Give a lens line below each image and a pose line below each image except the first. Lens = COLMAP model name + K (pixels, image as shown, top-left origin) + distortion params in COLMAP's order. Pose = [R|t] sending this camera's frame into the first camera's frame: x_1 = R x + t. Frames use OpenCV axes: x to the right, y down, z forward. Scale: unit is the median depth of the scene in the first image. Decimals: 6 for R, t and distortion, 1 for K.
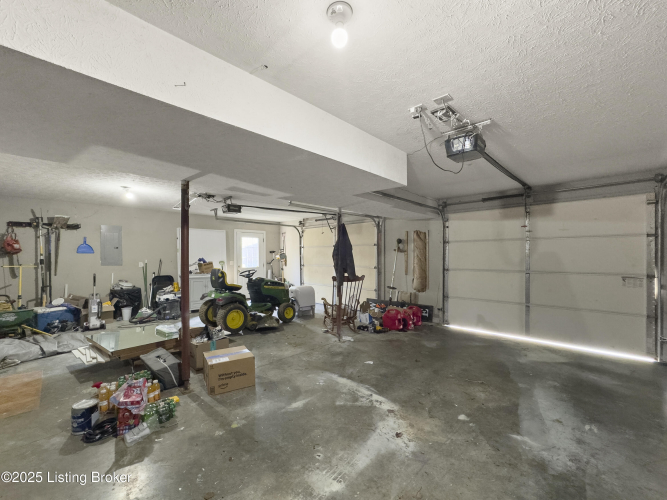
lens RADIAL K [[269.8, 0, 327.8], [0, 269.8, 255.7], [0, 0, 1]] dist [-0.009543, 0.005127]
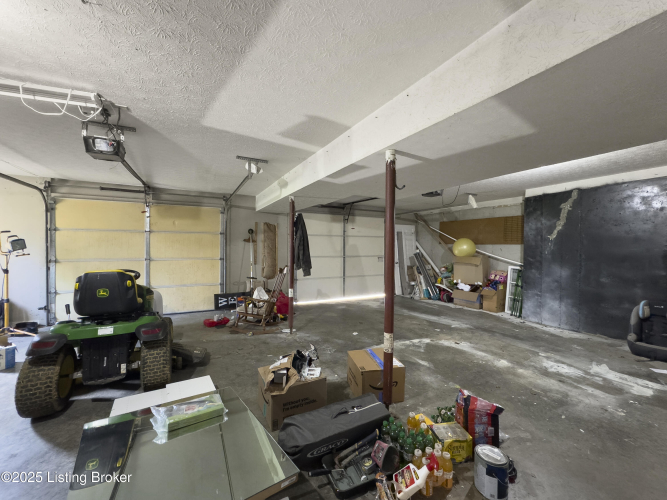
lens RADIAL K [[269.8, 0, 329.0], [0, 269.8, 248.0], [0, 0, 1]] dist [-0.009543, 0.005127]
pose [[0.337830, -0.002700, 0.941203, -0.853508], [-0.007778, 0.999954, 0.005661, 0.000987], [-0.941175, -0.009233, 0.337793, 0.576553]]
